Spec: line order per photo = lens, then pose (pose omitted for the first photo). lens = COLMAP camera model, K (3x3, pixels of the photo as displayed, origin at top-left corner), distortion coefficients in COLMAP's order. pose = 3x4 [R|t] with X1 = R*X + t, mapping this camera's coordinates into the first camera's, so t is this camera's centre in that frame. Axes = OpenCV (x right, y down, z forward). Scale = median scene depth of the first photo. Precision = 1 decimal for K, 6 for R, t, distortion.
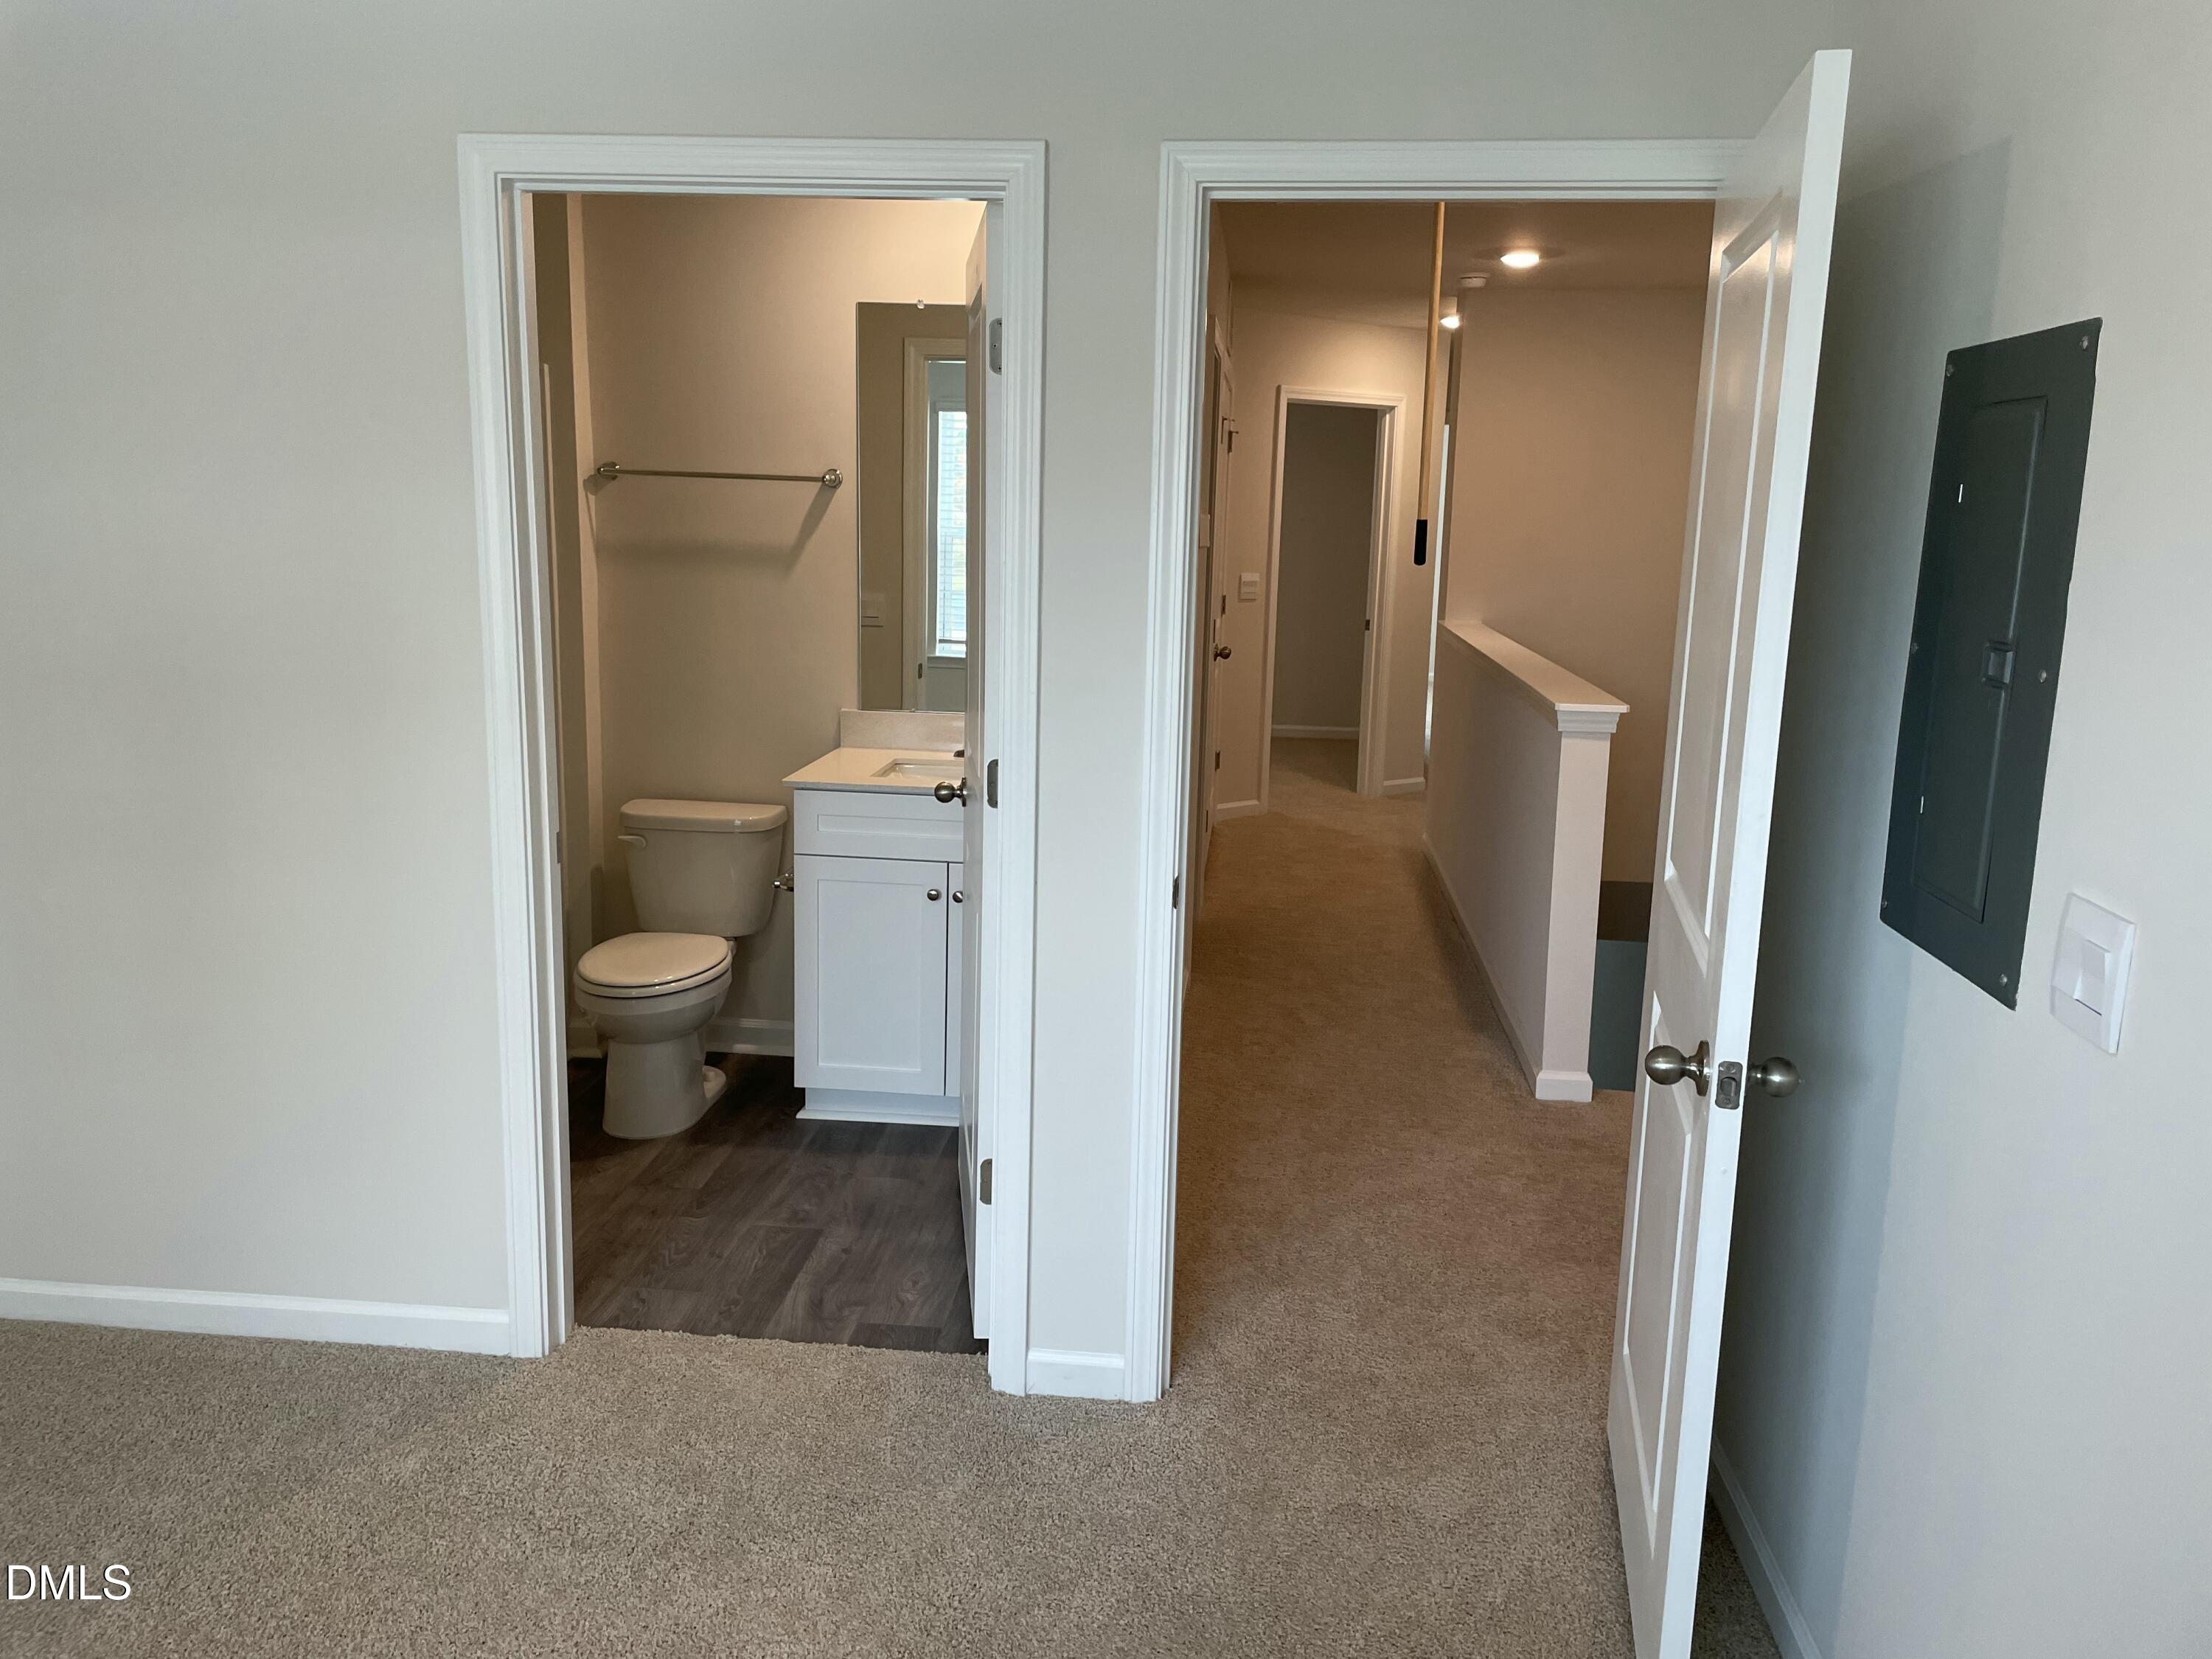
lens RADIAL K [[1687.0, 0, 1106.0], [0, 1687.0, 829.5], [0, 0, 1]] dist [0.095291, -0.125849]
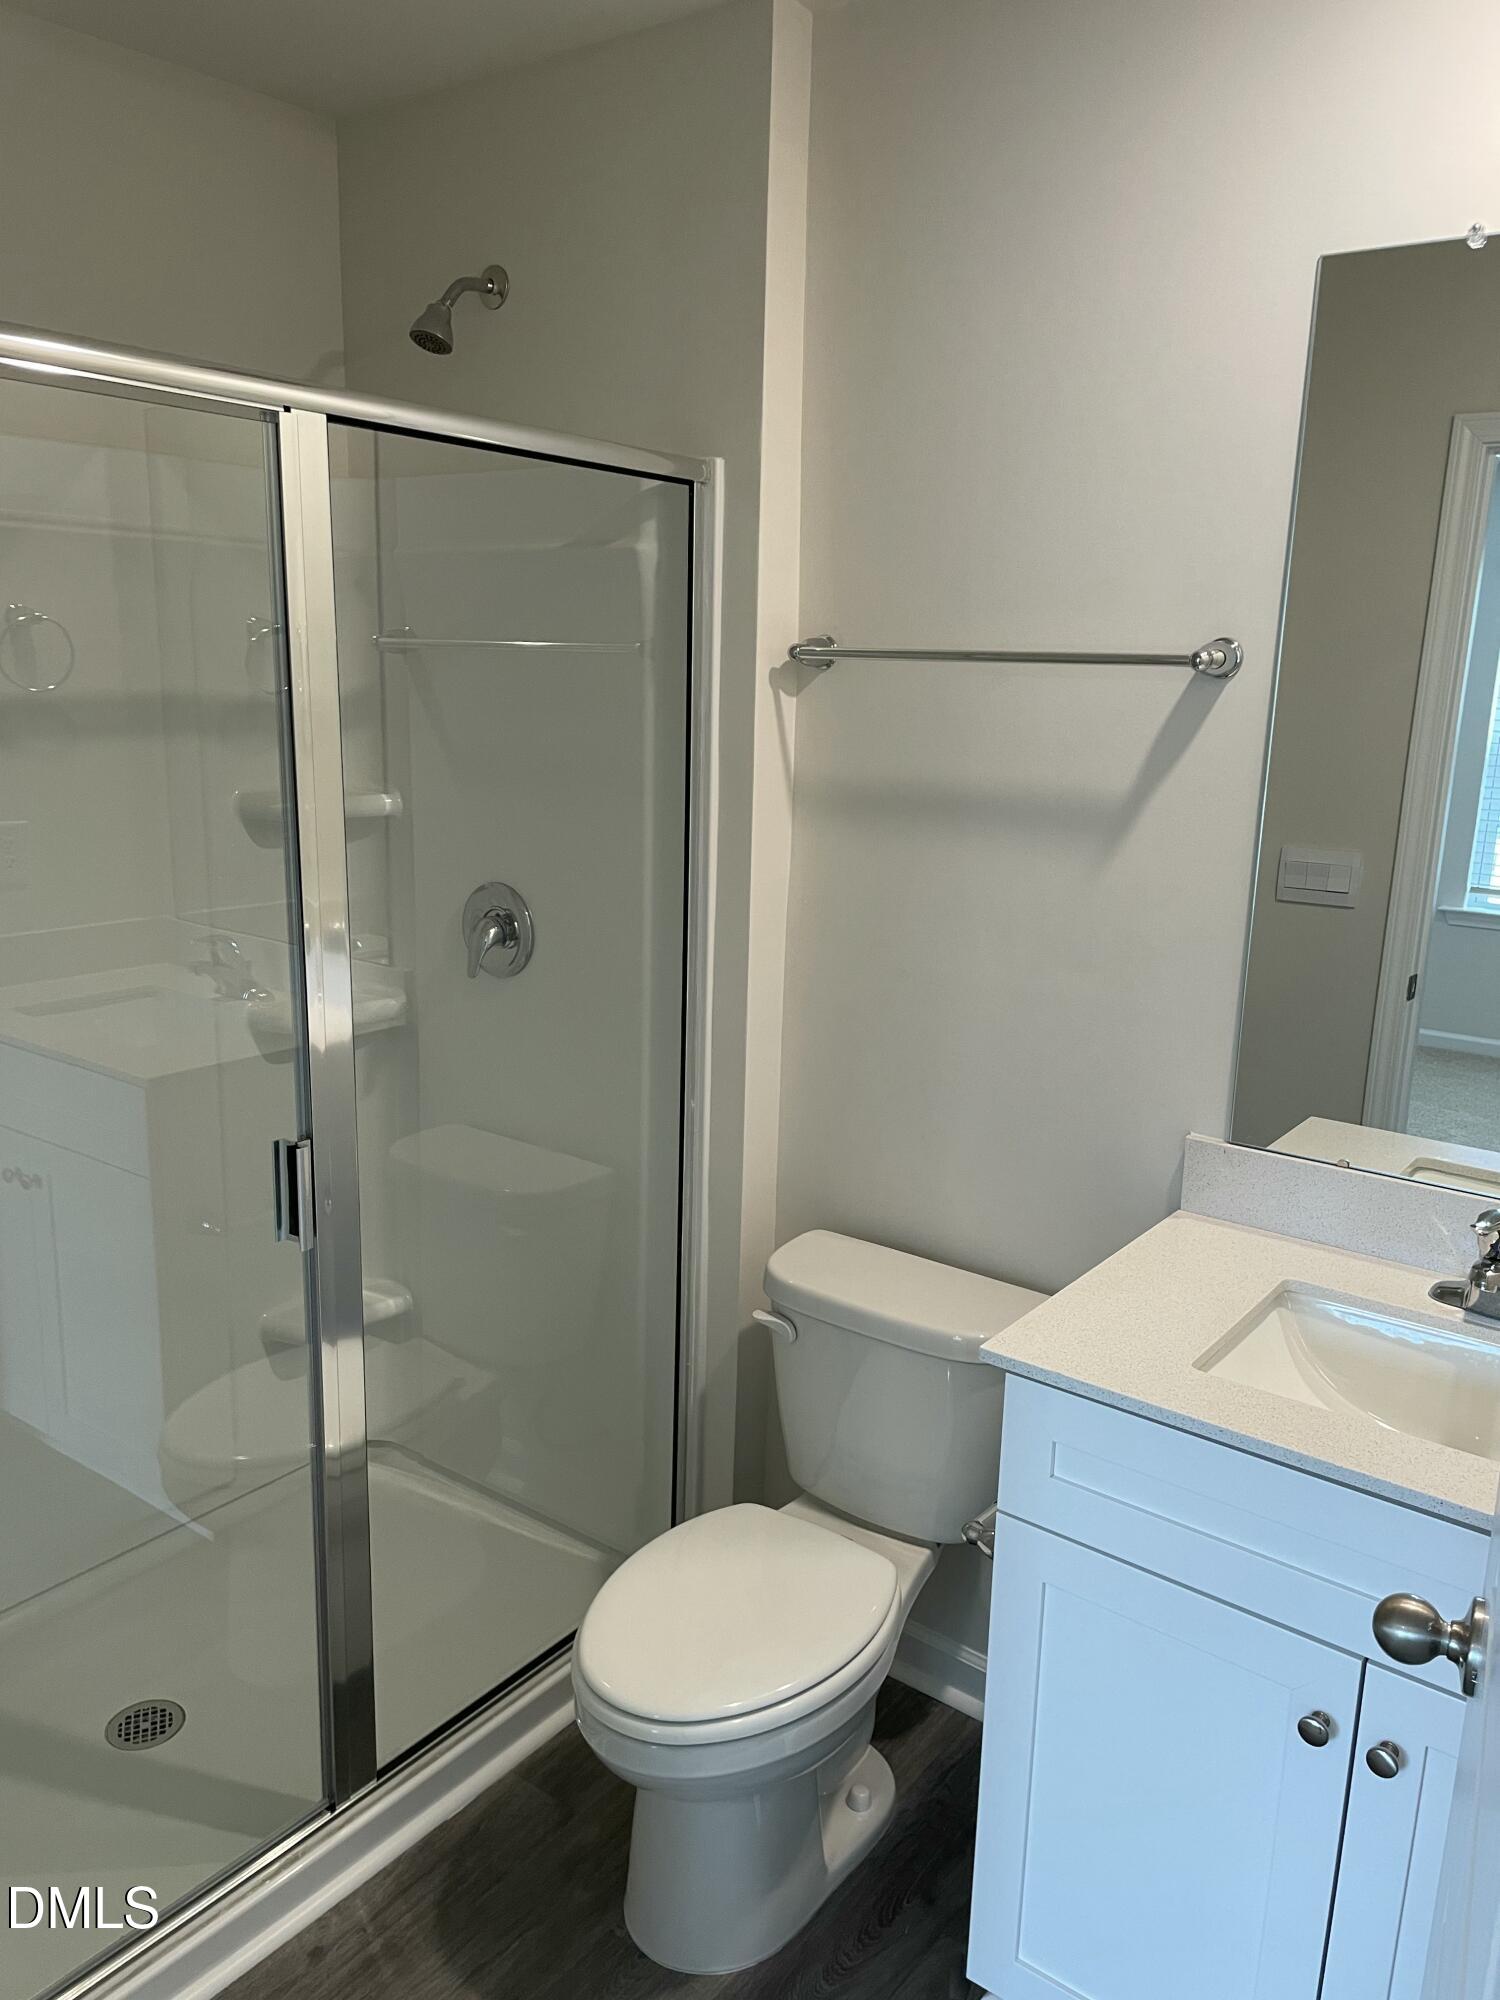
lens RADIAL K [[1525.3, 0, 748.4], [0, 1525.3, 1015.0], [0, 0, 1]] dist [0.095291, -0.125849]
pose [[0.856071, 0.110743, -0.504854, -0.046828], [-0.103476, 0.993723, 0.042516, -0.112657], [0.506394, 0.015843, 0.862157, 0.563950]]
